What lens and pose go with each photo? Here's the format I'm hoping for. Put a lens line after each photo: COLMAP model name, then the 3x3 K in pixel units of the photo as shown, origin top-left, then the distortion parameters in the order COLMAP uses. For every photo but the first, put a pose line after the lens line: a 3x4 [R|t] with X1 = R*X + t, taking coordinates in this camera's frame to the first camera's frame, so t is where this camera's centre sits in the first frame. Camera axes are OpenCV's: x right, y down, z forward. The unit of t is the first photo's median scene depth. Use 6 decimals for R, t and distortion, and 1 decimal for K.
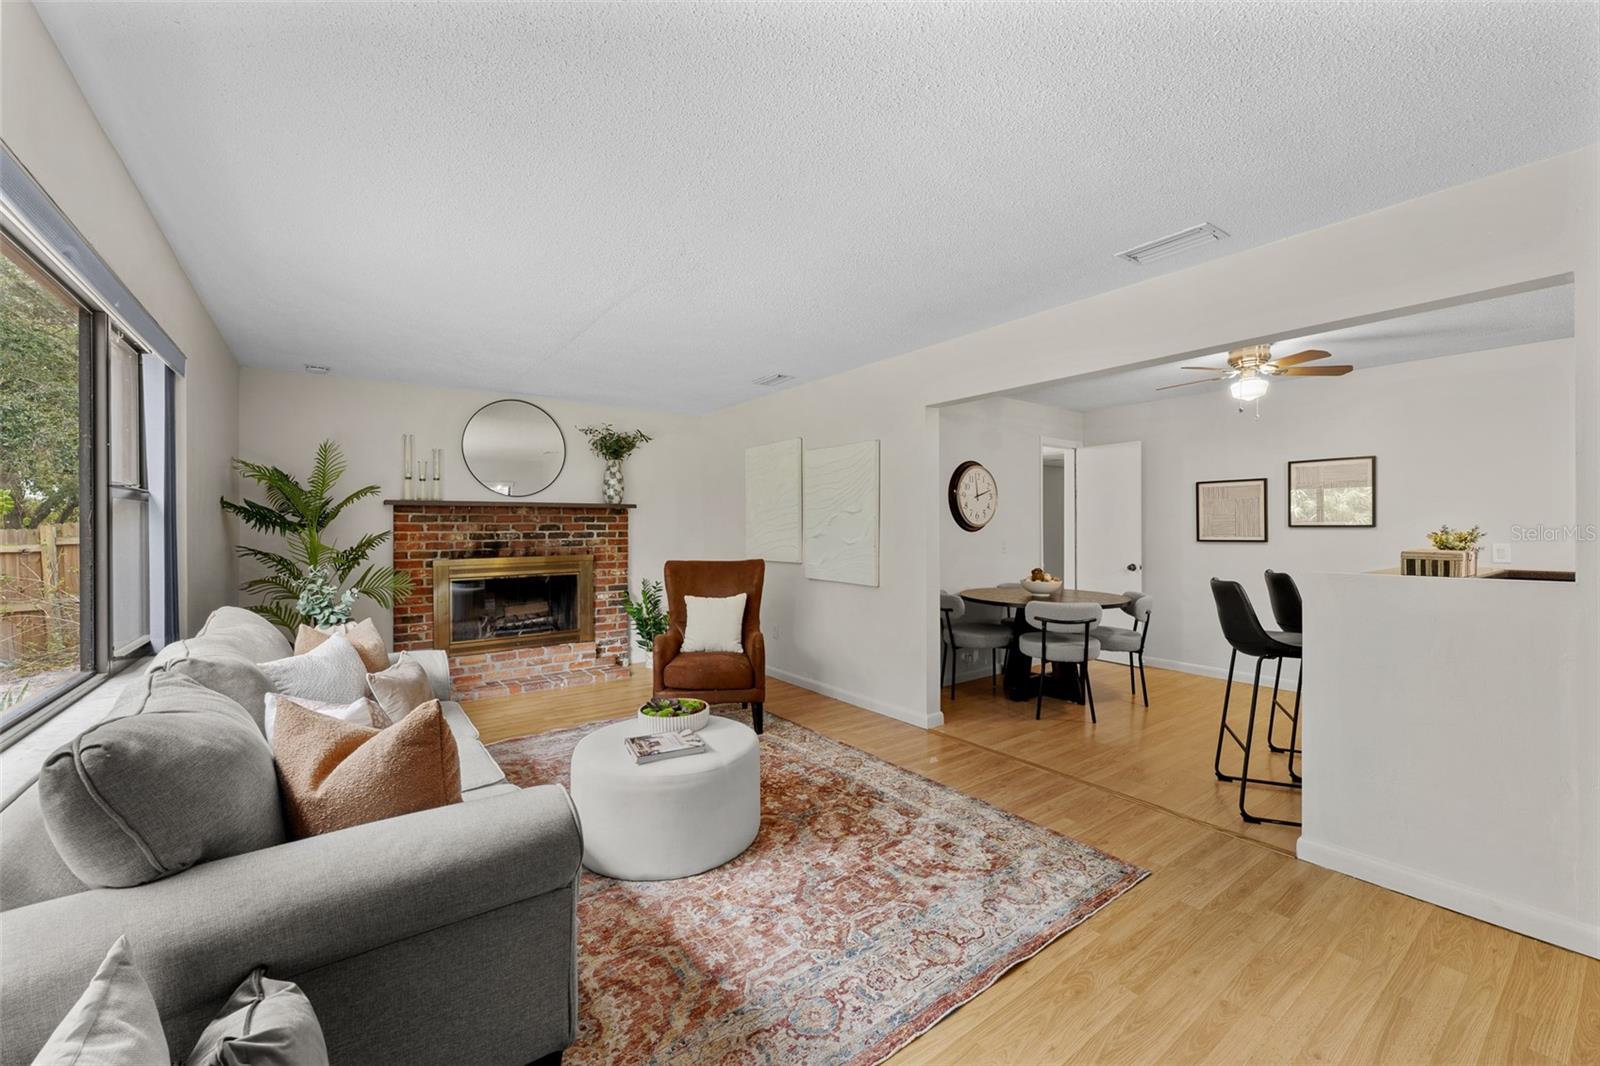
lens RADIAL K [[638.8, 0, 804.2], [0, 638.8, 523.9], [0, 0, 1]] dist [-0.000535, -0.000452]
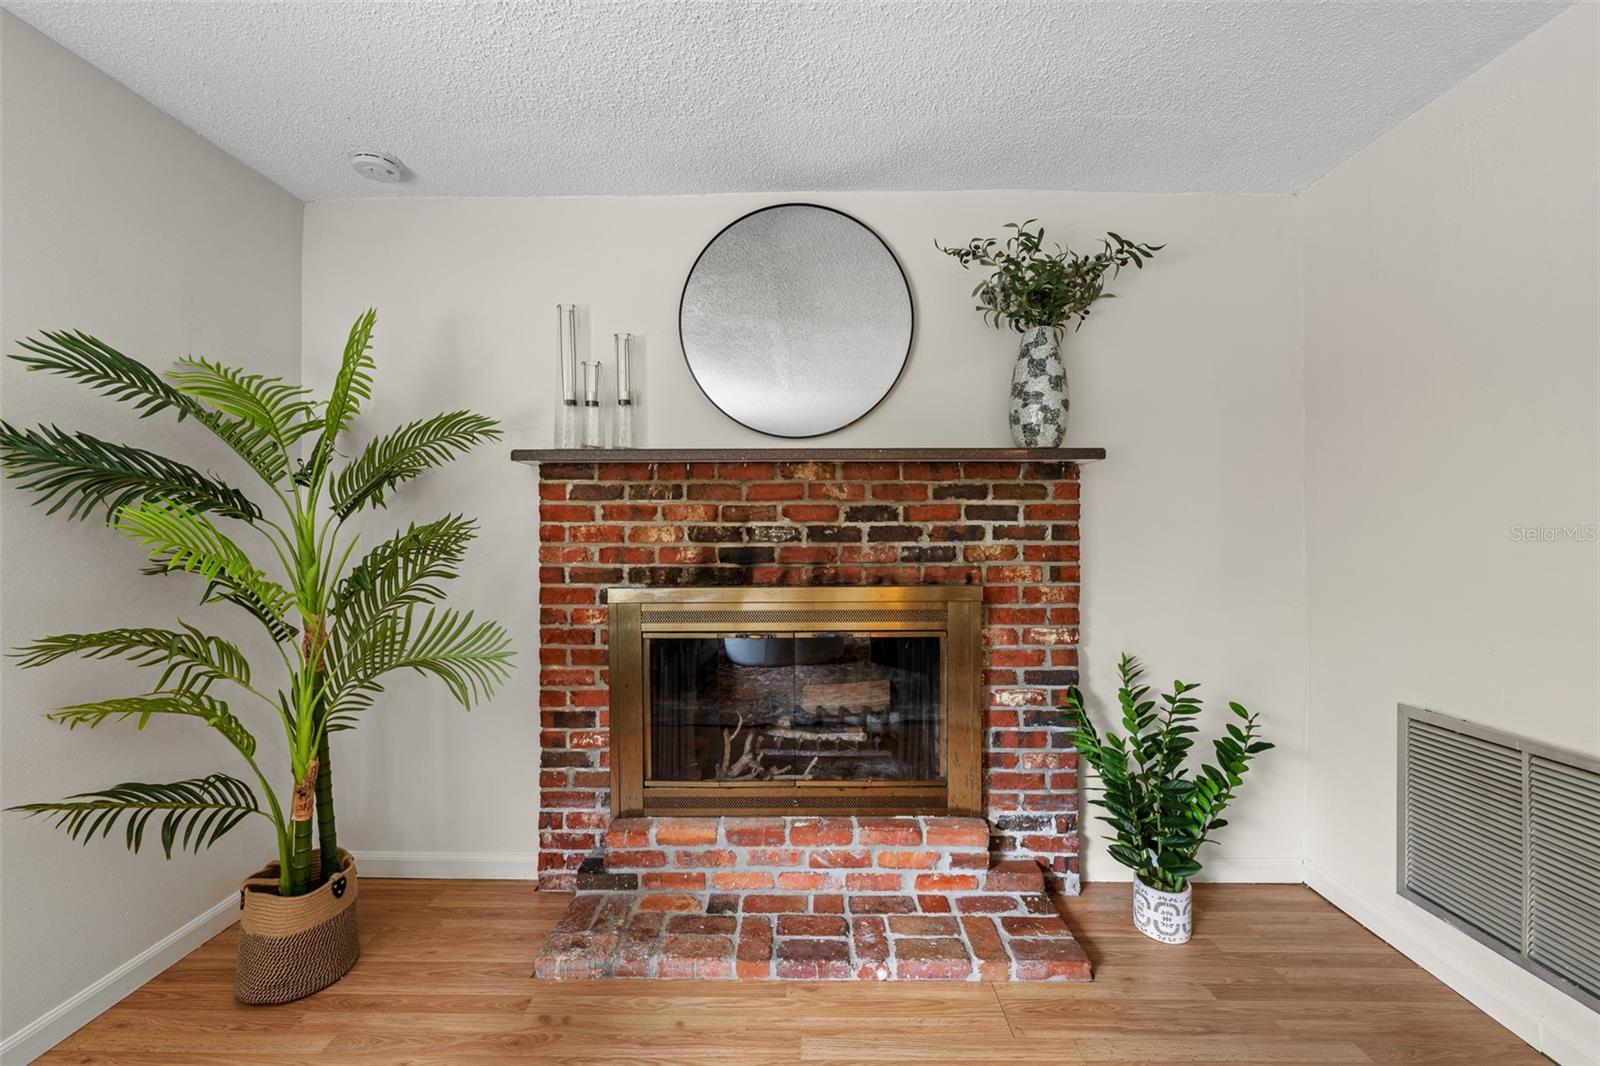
lens RADIAL K [[638.8, 0, 799.5], [0, 638.8, 533.4], [0, 0, 1]] dist [-0.000535, -0.000452]
pose [[0.794514, 0.006175, -0.607214, -0.199685], [0.000129, 0.999947, 0.010337, 0.014180], [0.607246, -0.008291, 0.794471, 0.674864]]
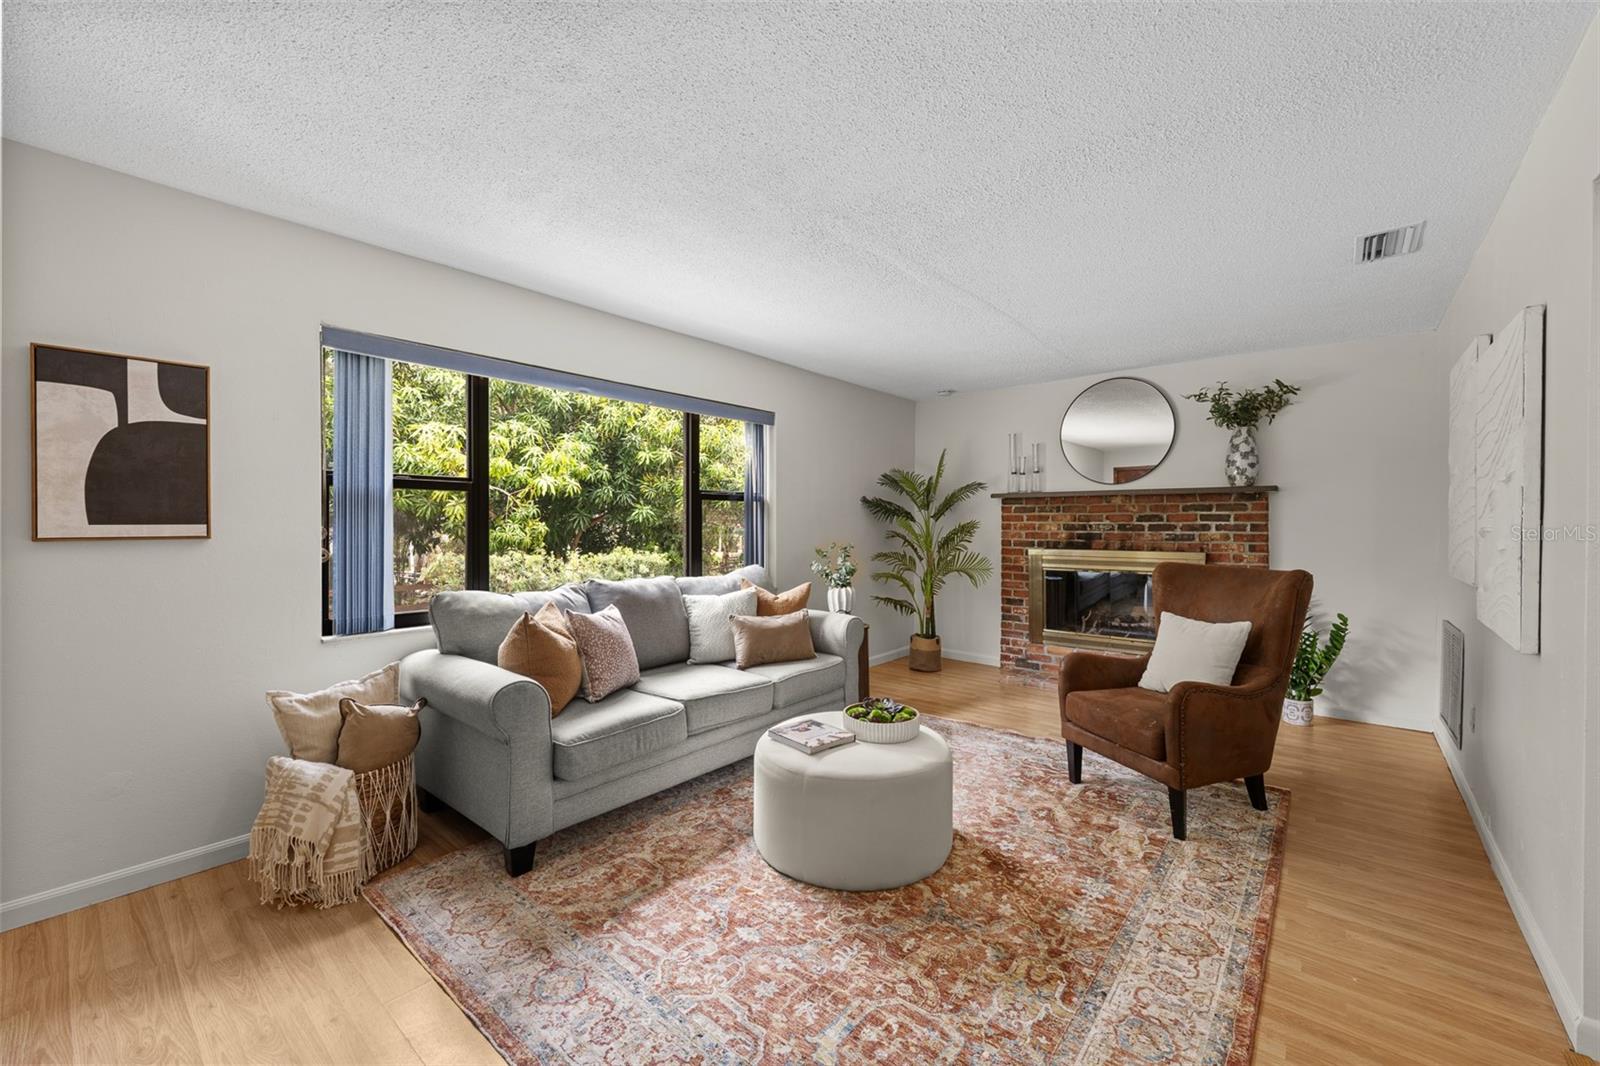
lens RADIAL K [[638.8, 0, 794.1], [0, 638.8, 523.7], [0, 0, 1]] dist [-0.000535, -0.000452]
pose [[0.220057, 0.007269, -0.975460, 0.339427], [0.001321, 0.999969, 0.007750, 0.005859], [0.975486, -0.002994, 0.220041, 0.352577]]
